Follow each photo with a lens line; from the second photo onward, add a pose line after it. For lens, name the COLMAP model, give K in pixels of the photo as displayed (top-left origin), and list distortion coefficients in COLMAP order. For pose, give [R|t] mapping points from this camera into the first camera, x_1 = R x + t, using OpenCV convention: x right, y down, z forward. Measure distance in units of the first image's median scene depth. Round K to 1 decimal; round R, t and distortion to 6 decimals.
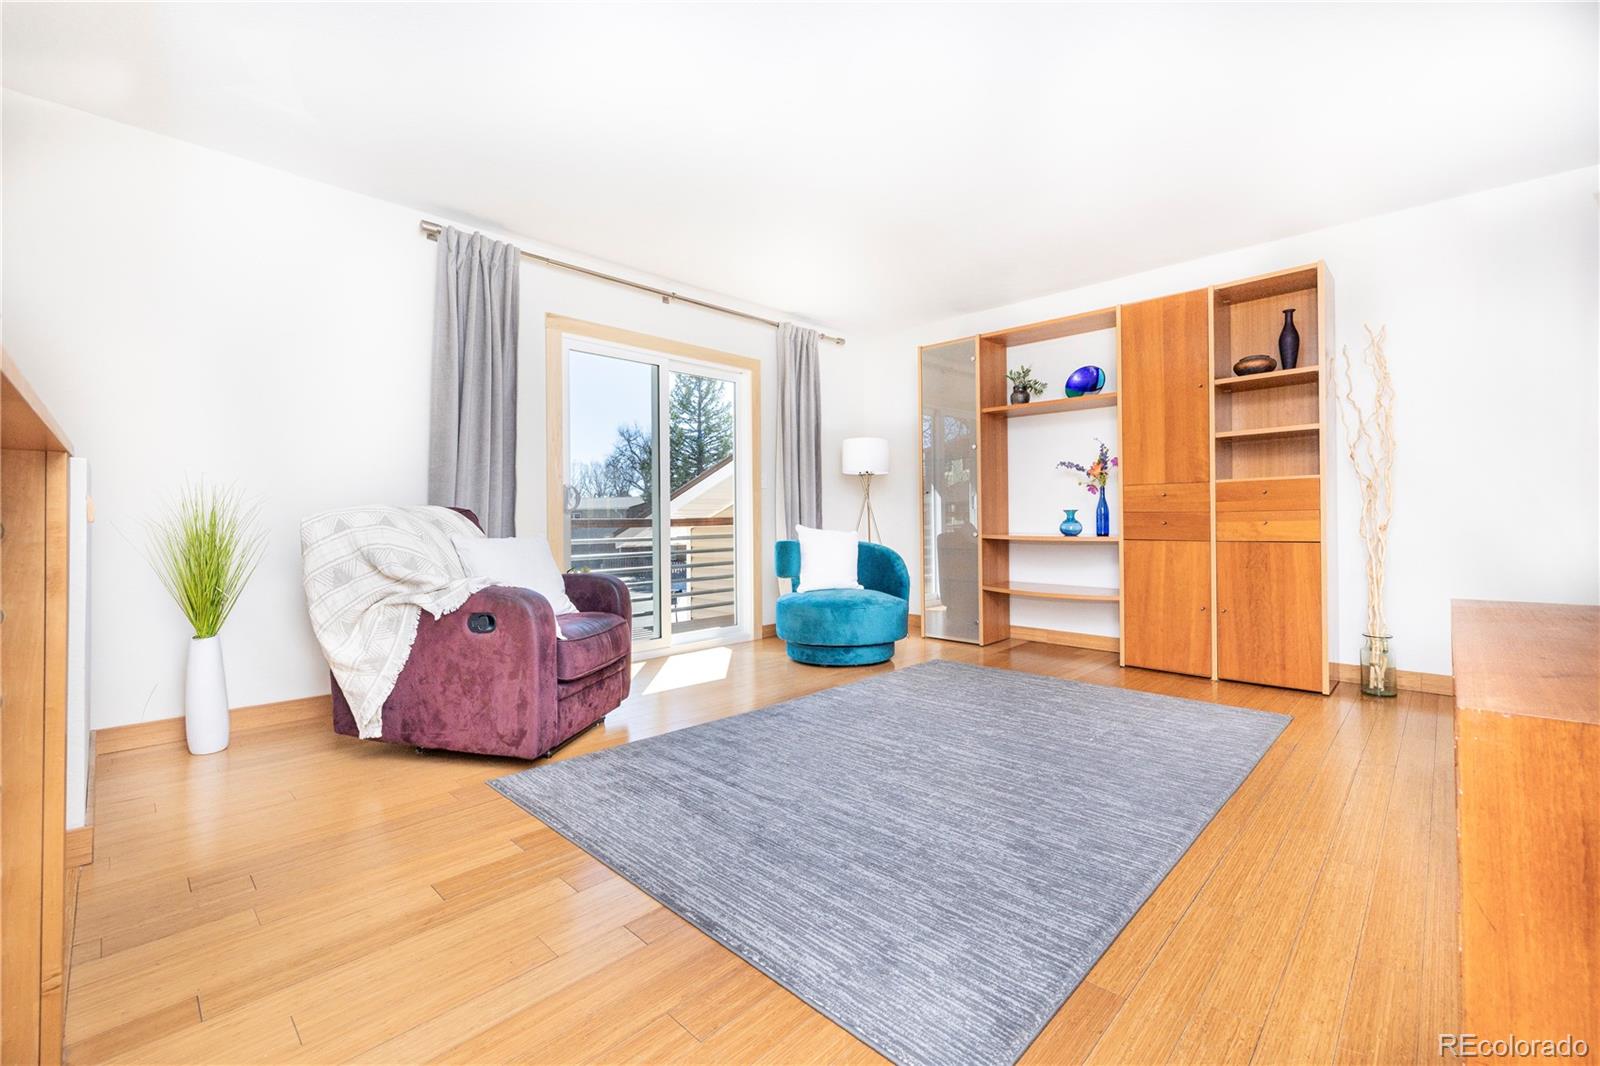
lens RADIAL K [[663.4, 0, 800.0], [0, 663.4, 533.0], [0, 0, 1]] dist [0.000211, 0.000021]
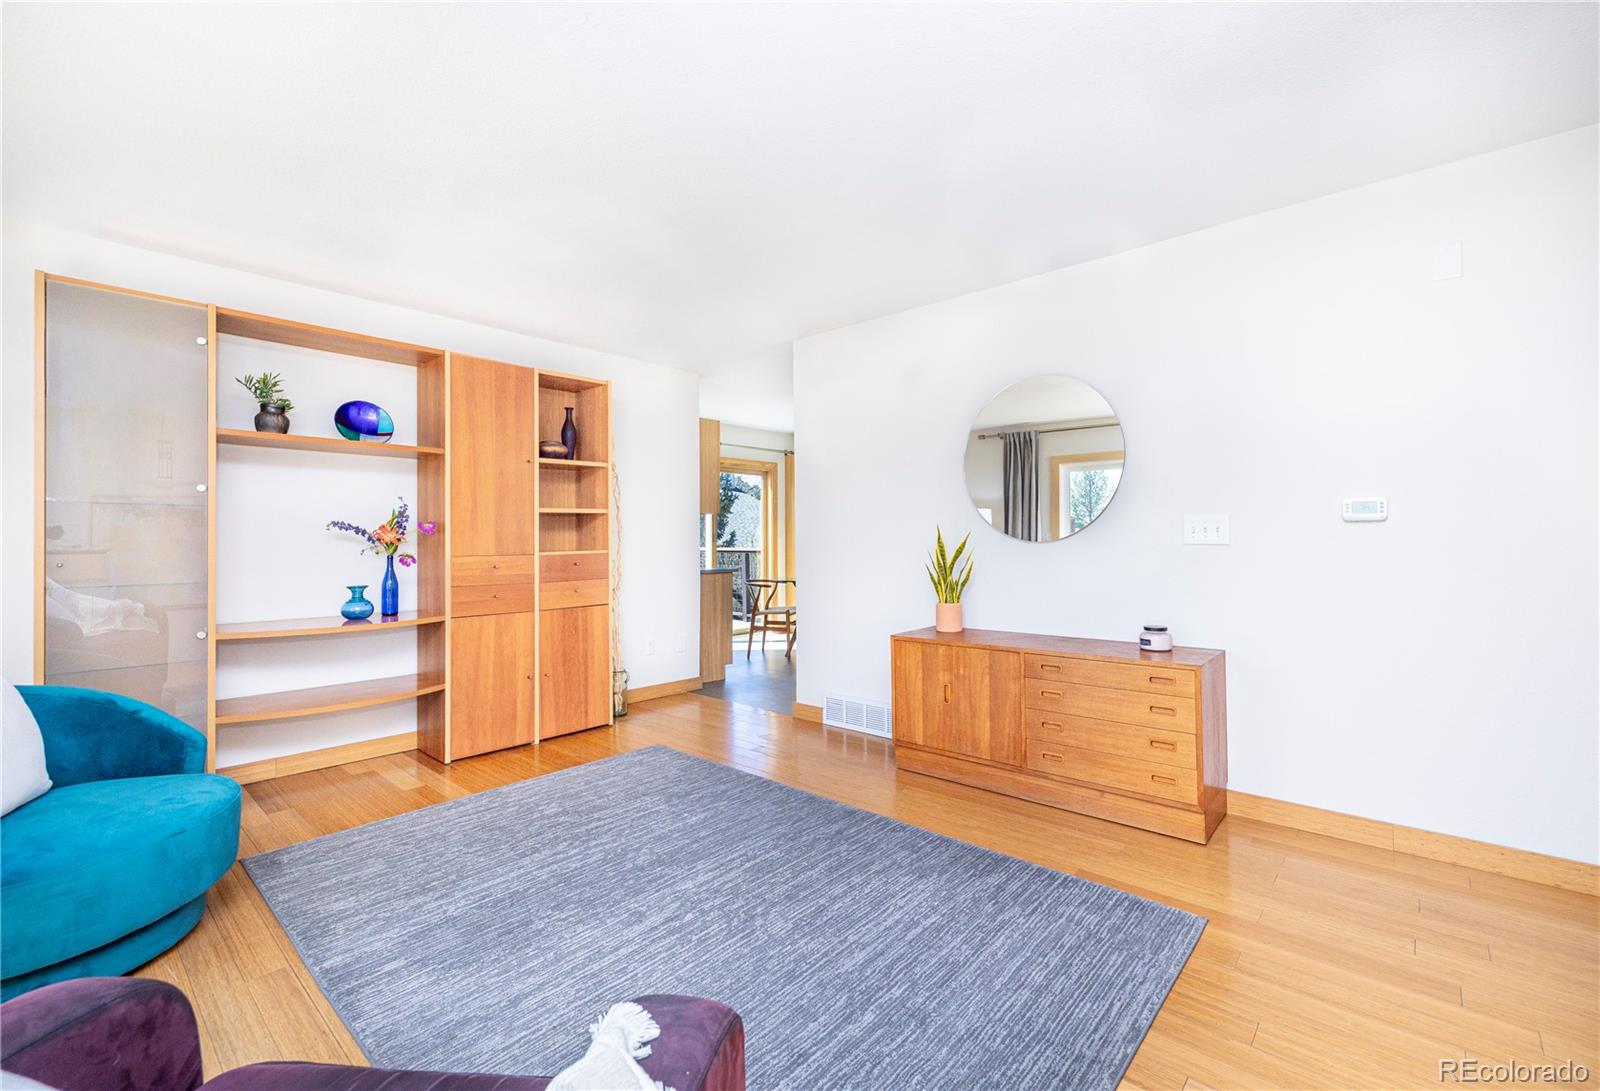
lens RADIAL K [[699.0, 0, 800.0], [0, 699.0, 545.5], [0, 0, 1]] dist [0.000334, 0.000054]
pose [[-0.043678, -0.004991, 0.999033, -0.484938], [0.027378, 0.999606, 0.006191, -0.084355], [-0.998670, 0.027621, -0.043524, 0.616248]]
